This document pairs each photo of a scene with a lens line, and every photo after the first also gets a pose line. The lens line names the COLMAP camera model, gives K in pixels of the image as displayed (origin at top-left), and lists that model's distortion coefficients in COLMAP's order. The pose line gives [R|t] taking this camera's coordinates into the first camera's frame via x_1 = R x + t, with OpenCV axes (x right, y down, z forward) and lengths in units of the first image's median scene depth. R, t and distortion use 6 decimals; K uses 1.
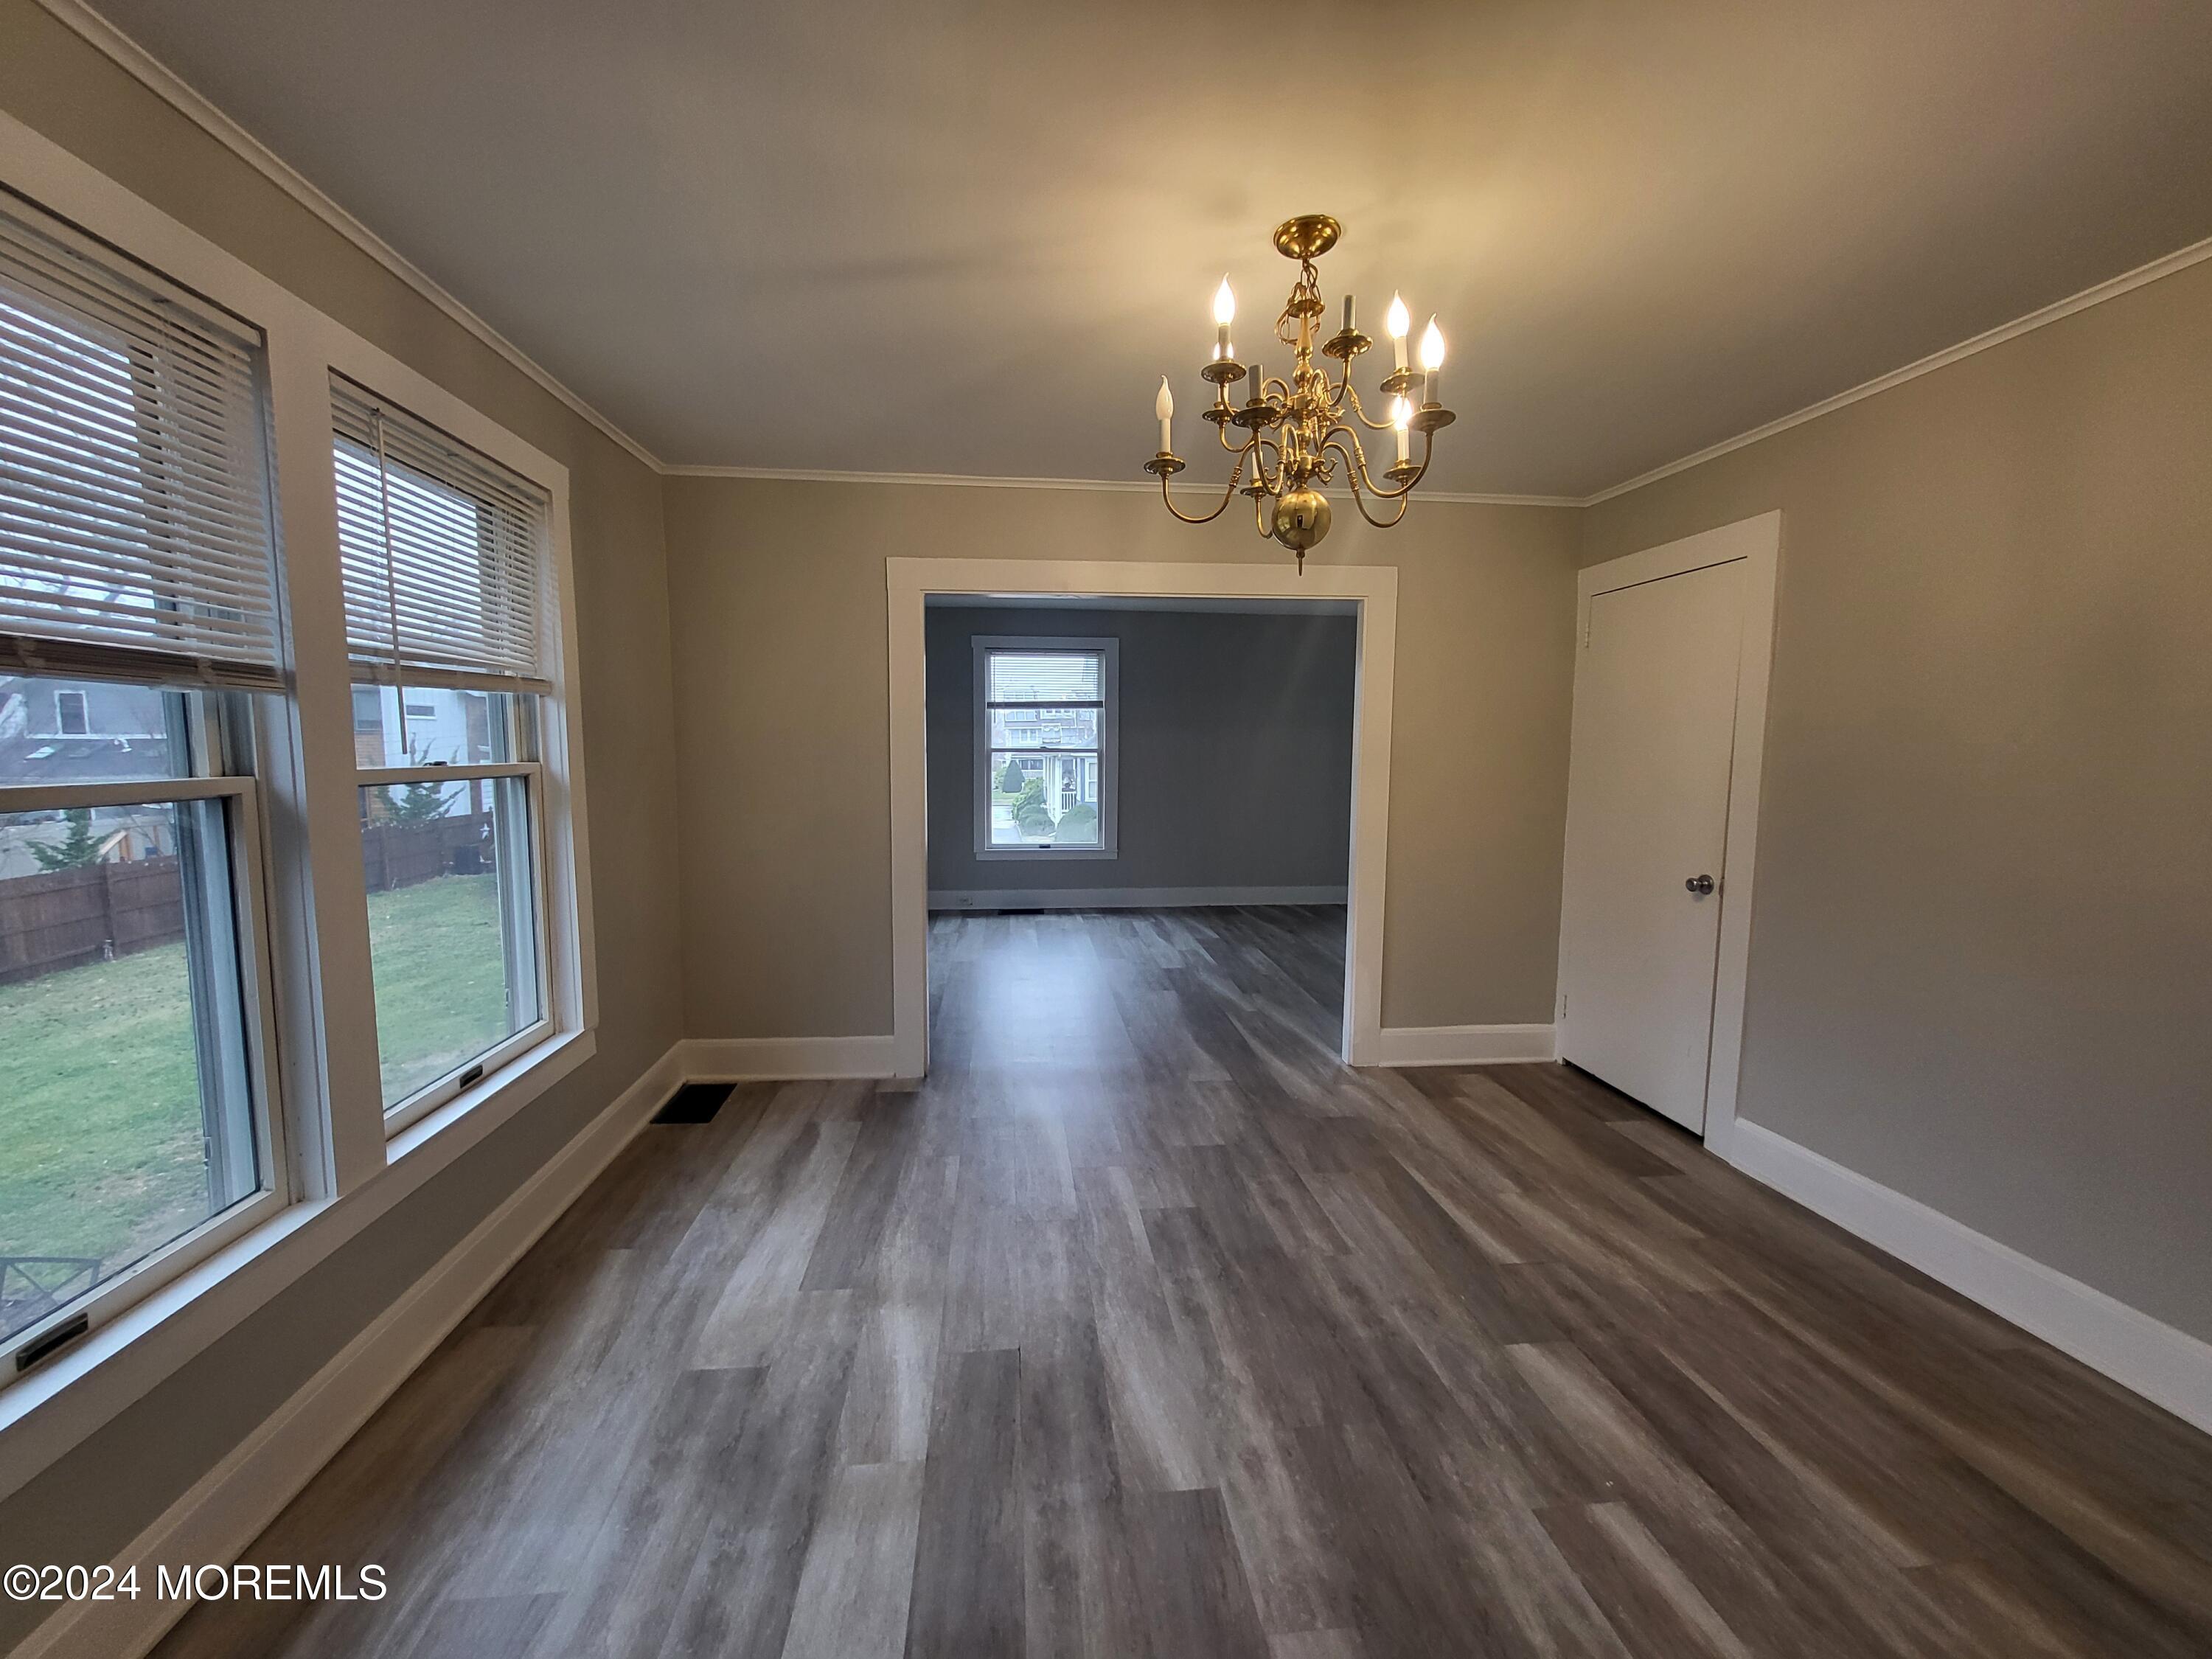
lens RADIAL K [[864.4, 0, 1098.6], [0, 864.4, 823.0], [0, 0, 1]] dist [0.000660, 0.000587]
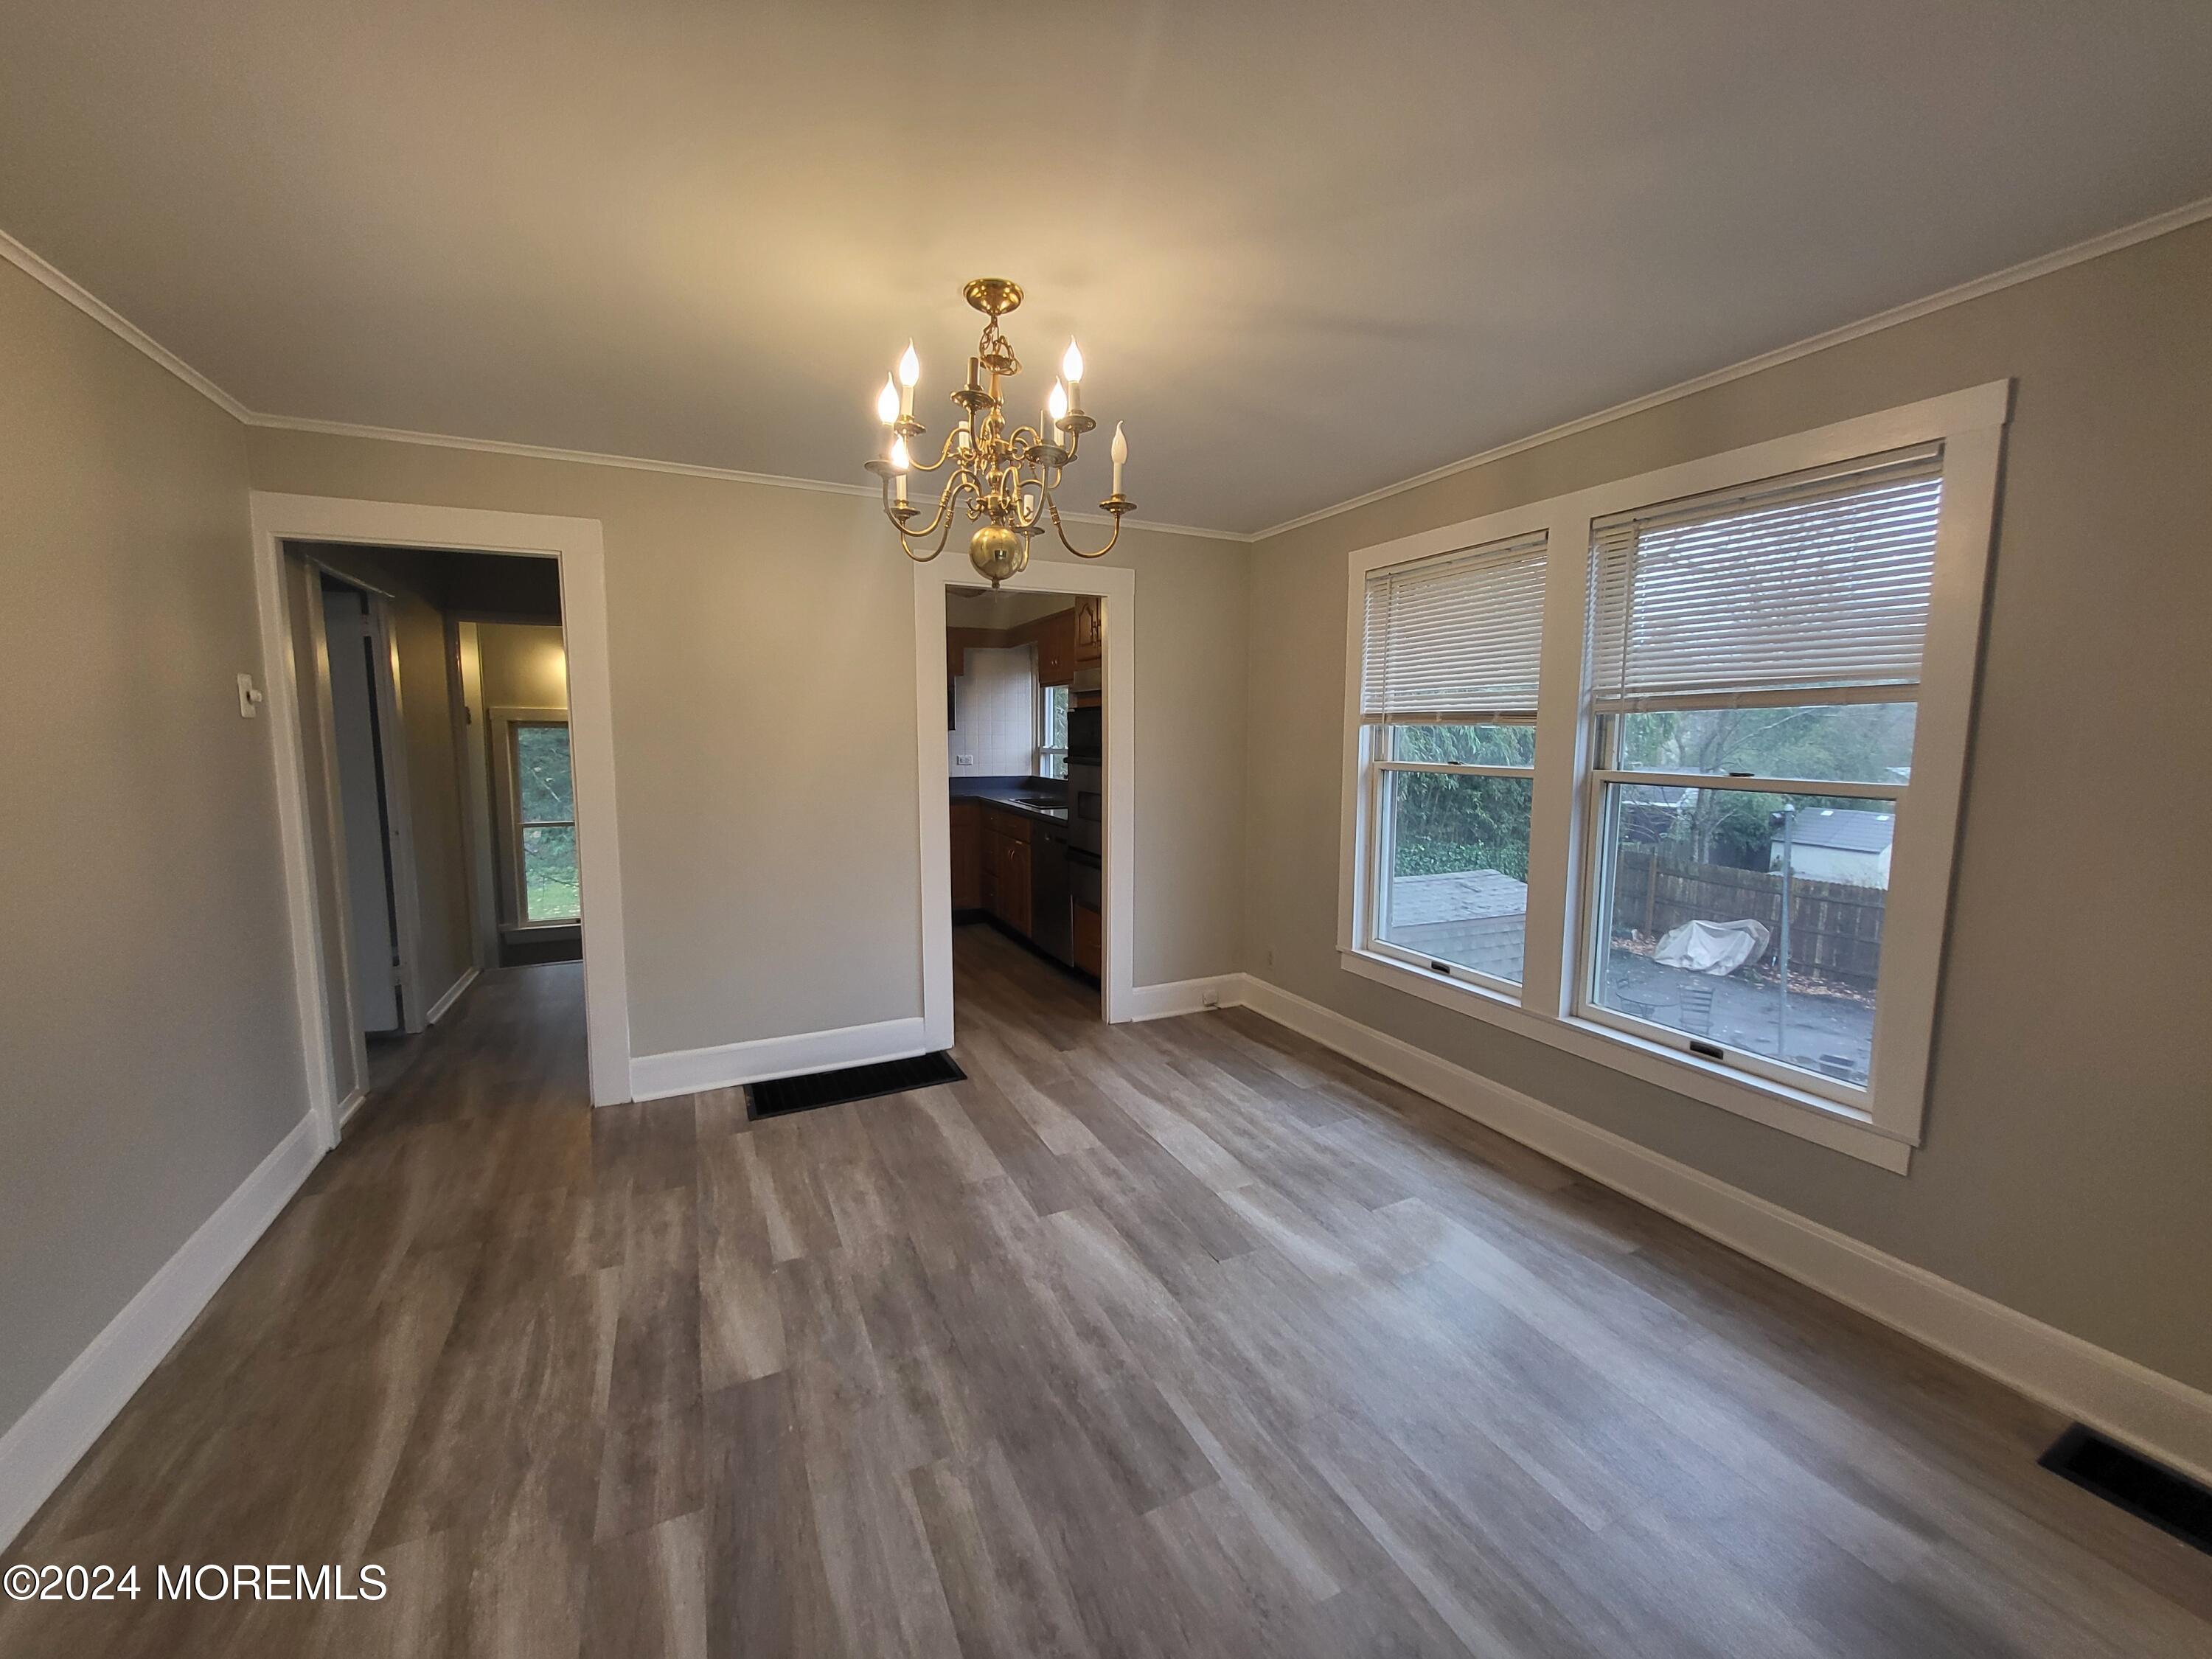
lens RADIAL K [[864.4, 0, 1098.6], [0, 864.4, 823.0], [0, 0, 1]] dist [0.000660, 0.000587]
pose [[-0.944457, 0.029683, -0.327292, 0.453285], [-0.035399, 0.980929, 0.191113, -0.218408], [0.326723, 0.192084, -0.925395, 2.006508]]
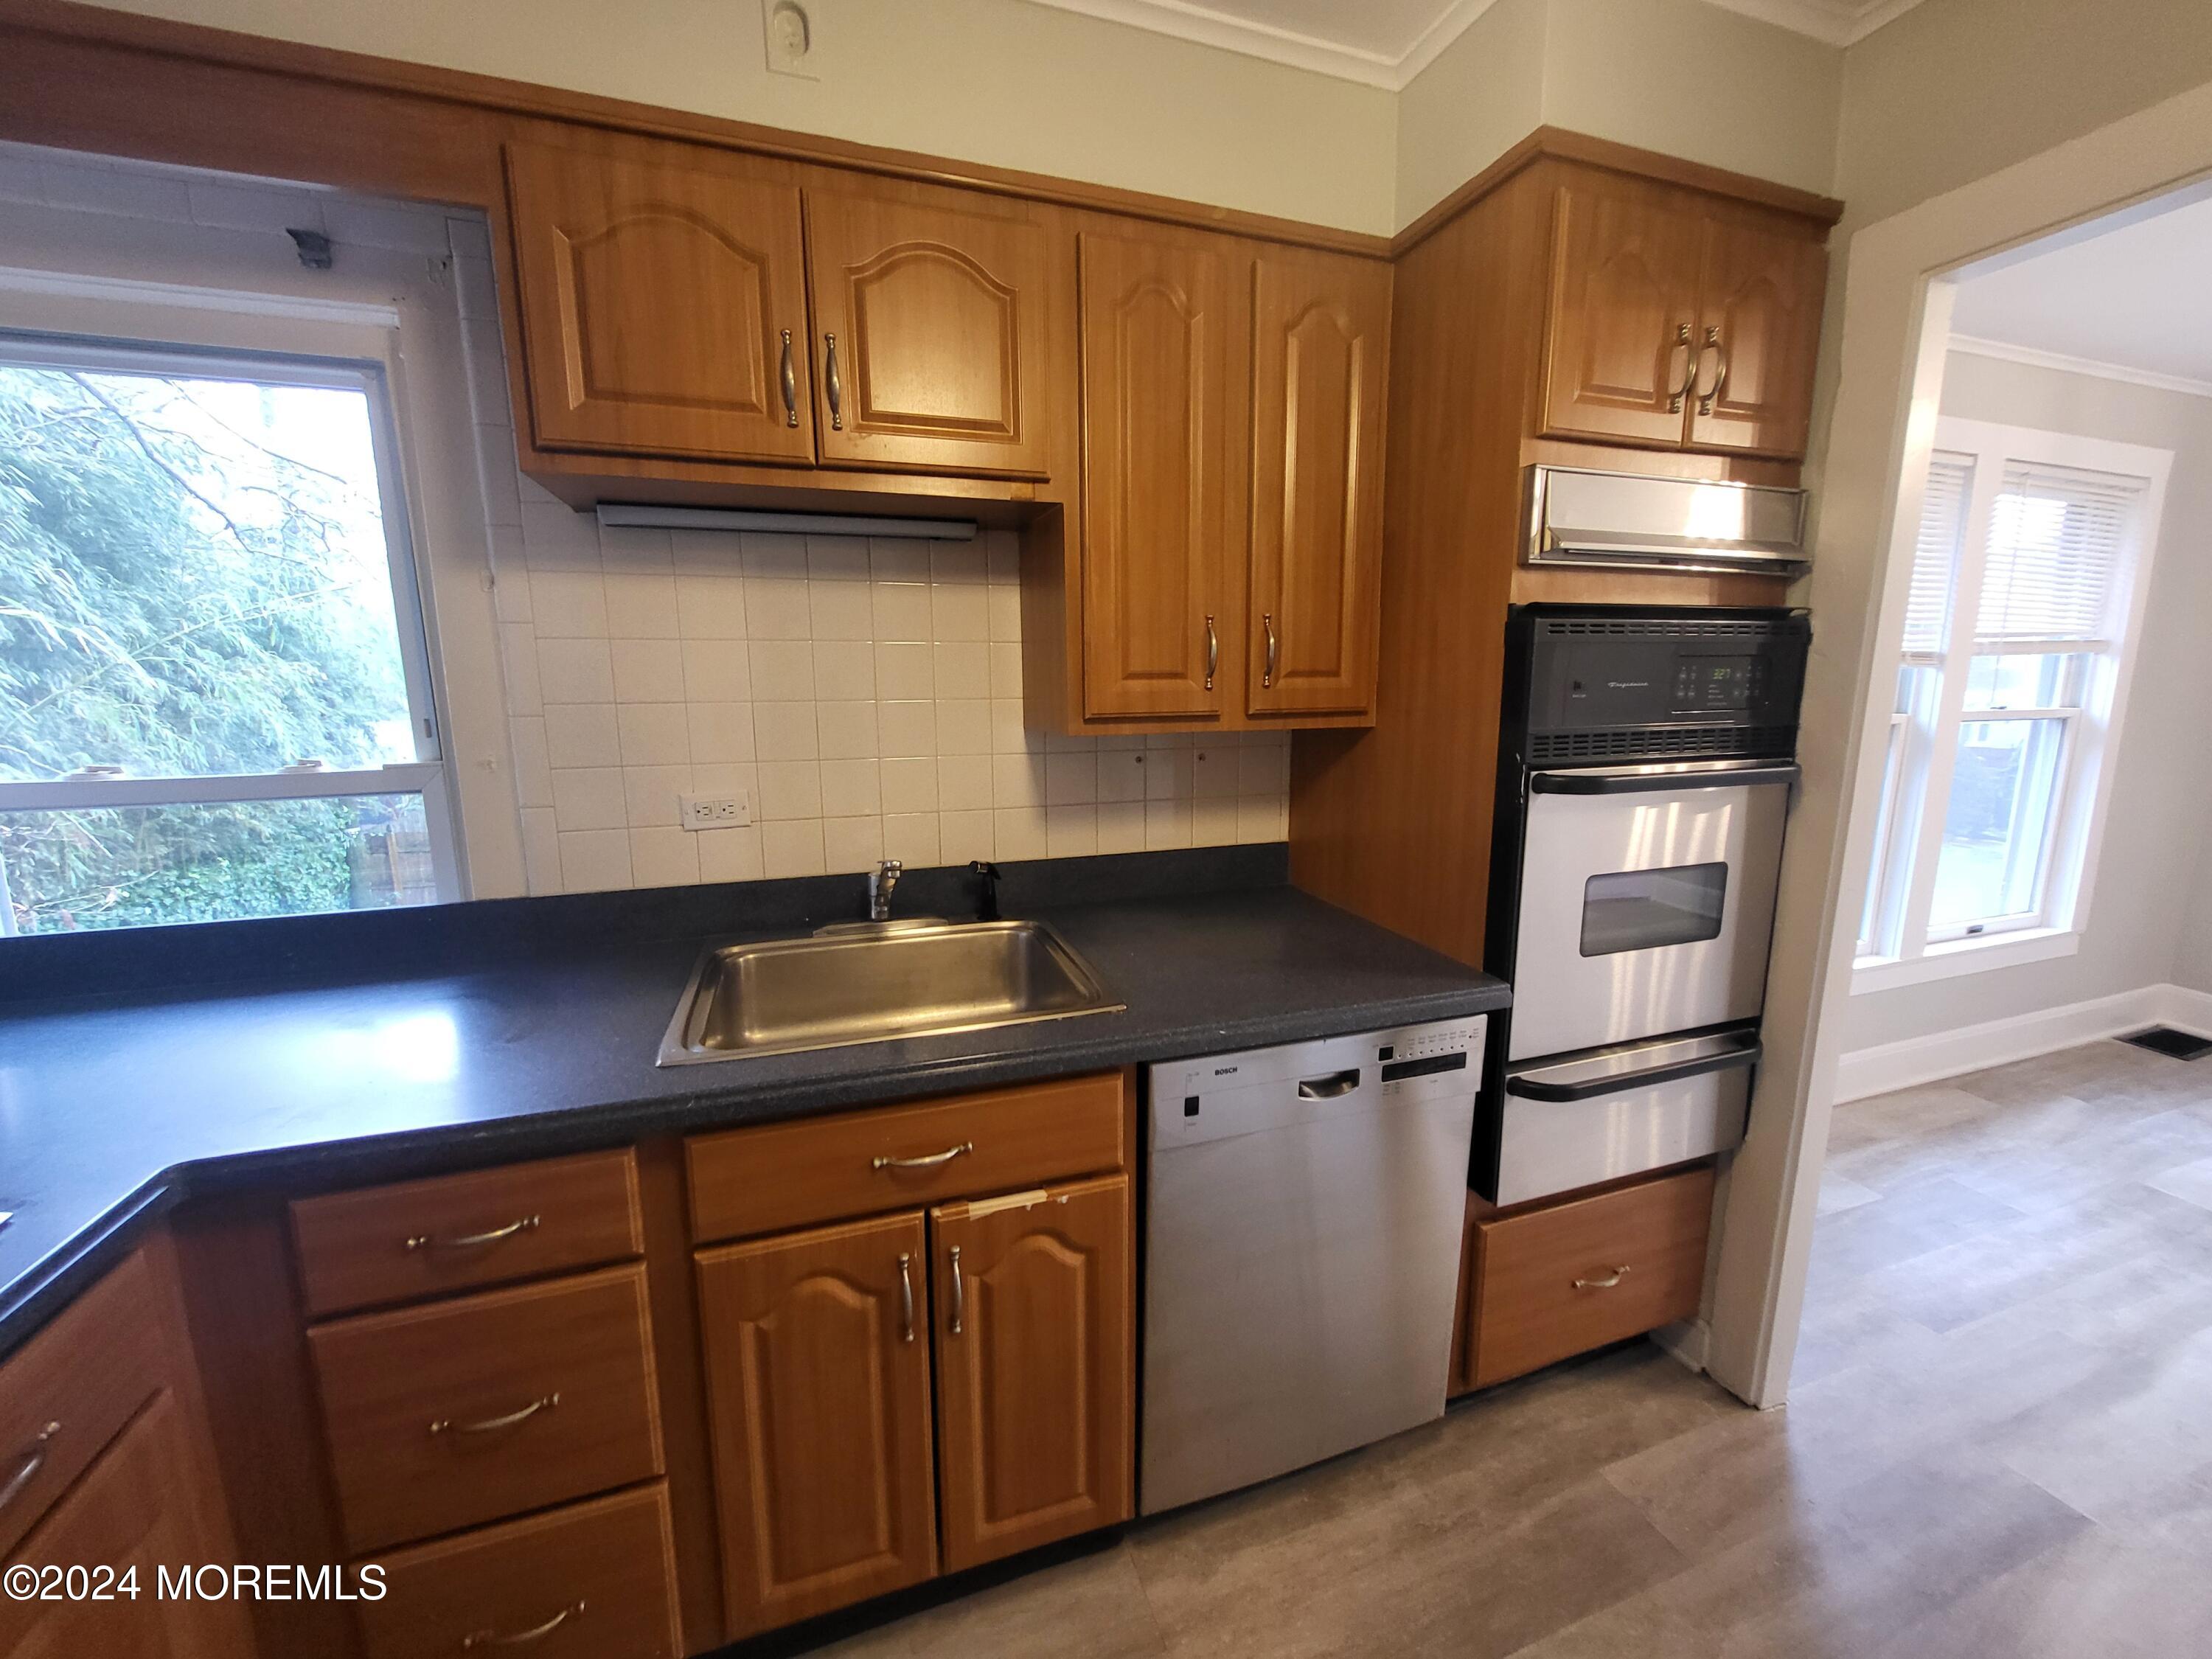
lens RADIAL K [[862.4, 0, 1101.2], [0, 862.4, 824.9], [0, 0, 1]] dist [0.003300, -0.002262]
pose [[0.226250, 0.161497, -0.960588, 0.328821], [-0.085126, 0.985665, 0.145663, 0.044115], [0.970342, 0.048815, 0.236754, -0.848708]]
